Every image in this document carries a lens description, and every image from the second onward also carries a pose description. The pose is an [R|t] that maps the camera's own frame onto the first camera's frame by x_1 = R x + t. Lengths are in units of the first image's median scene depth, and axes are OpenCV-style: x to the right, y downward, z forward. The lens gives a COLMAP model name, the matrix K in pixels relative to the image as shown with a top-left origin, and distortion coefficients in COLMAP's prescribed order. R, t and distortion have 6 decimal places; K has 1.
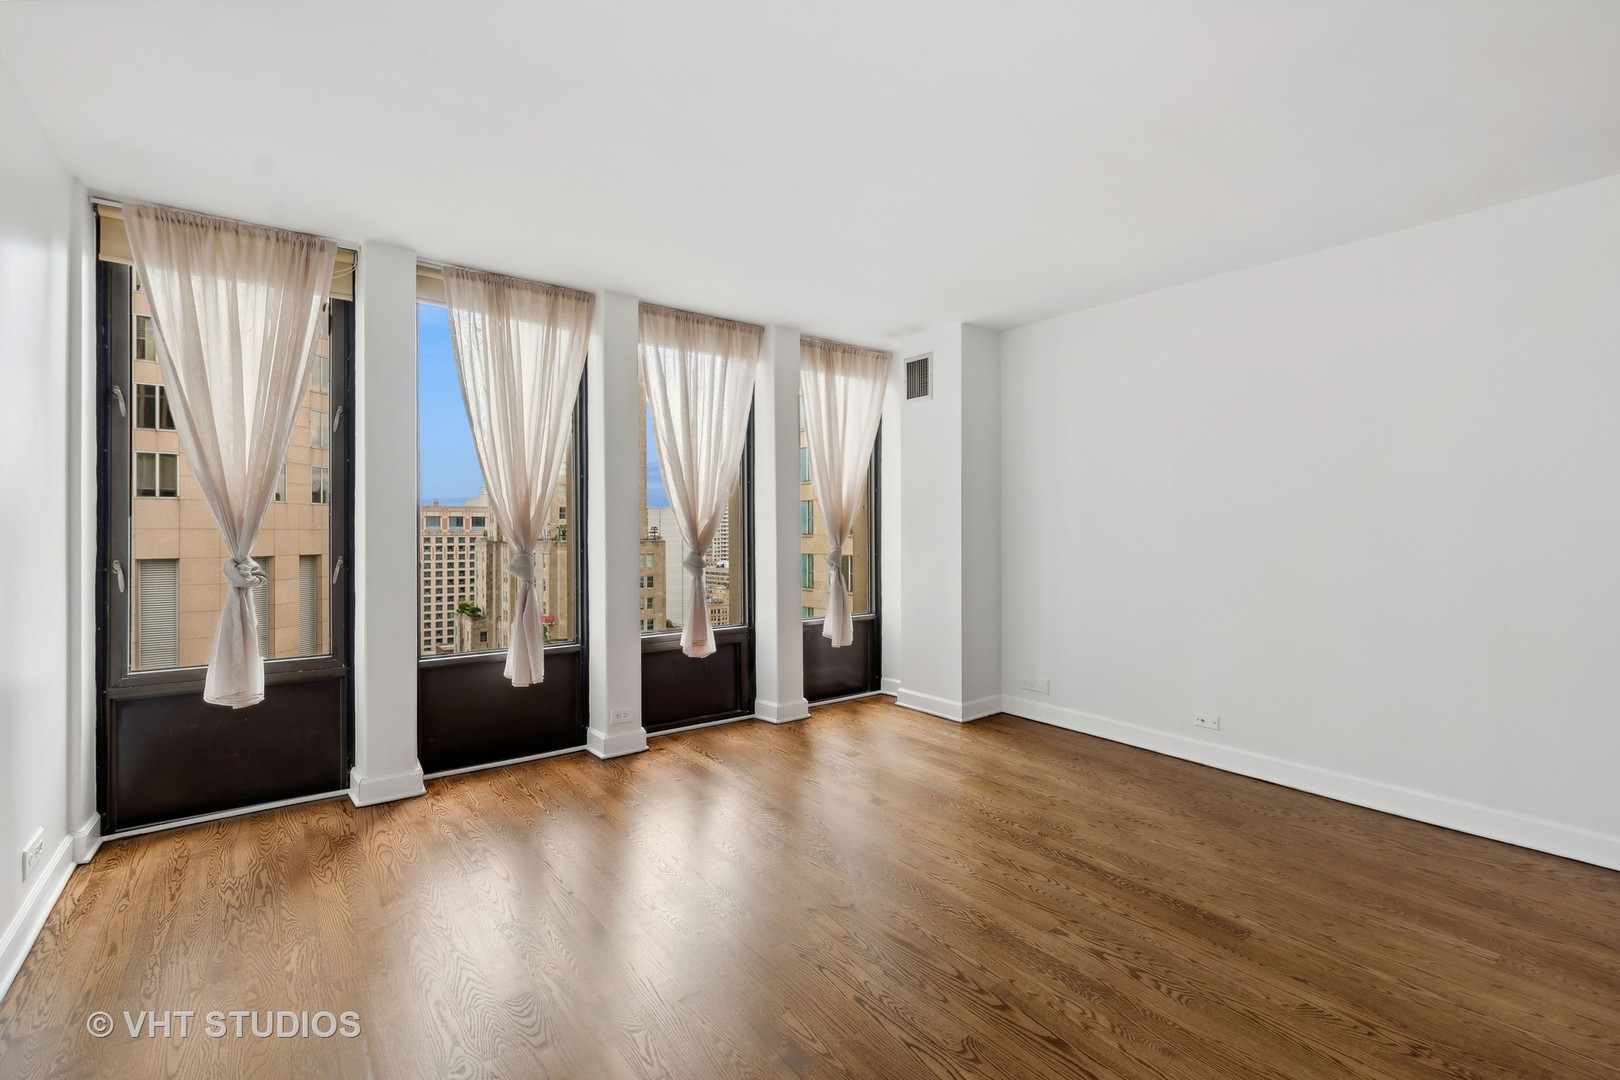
lens RADIAL K [[717.2, 0, 798.5], [0, 717.2, 532.6], [0, 0, 1]] dist [0.004989, 0.000649]
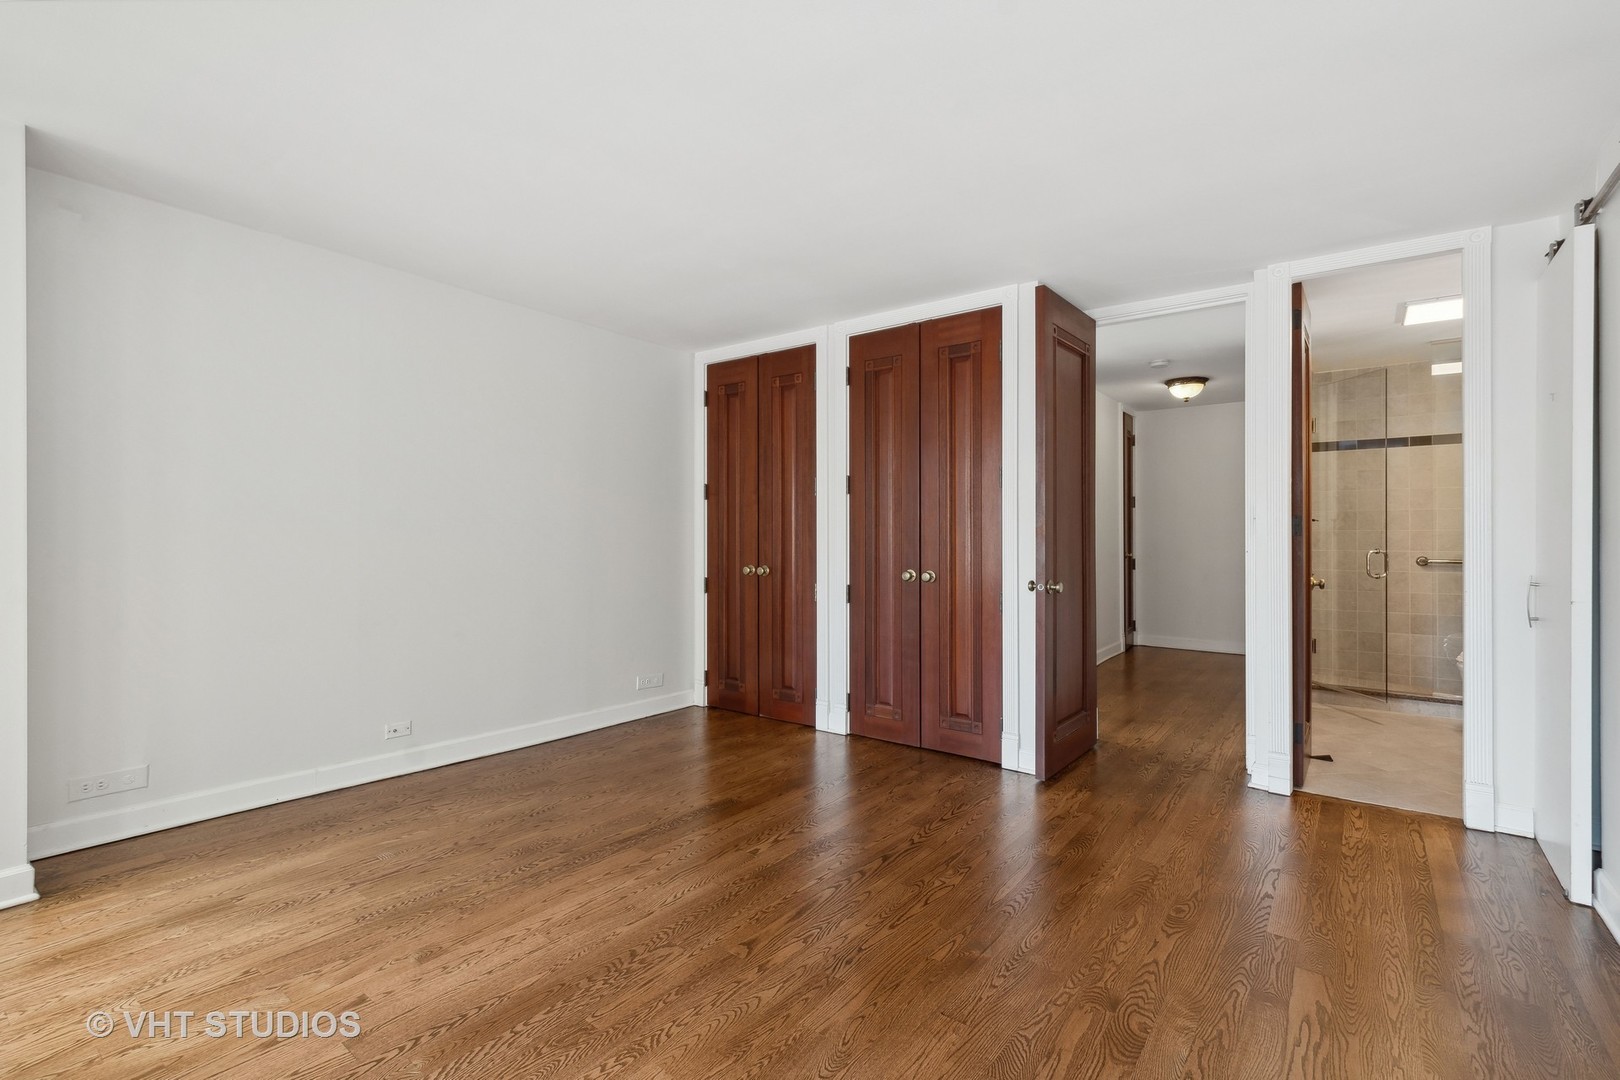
lens RADIAL K [[717.2, 0, 812.6], [0, 717.2, 537.8], [0, 0, 1]] dist [0.004989, 0.000649]
pose [[-0.259158, -0.001099, 0.965834, -0.636334], [-0.001736, 0.999998, 0.000672, 0.001701], [-0.965834, -0.001503, -0.259159, 0.883886]]
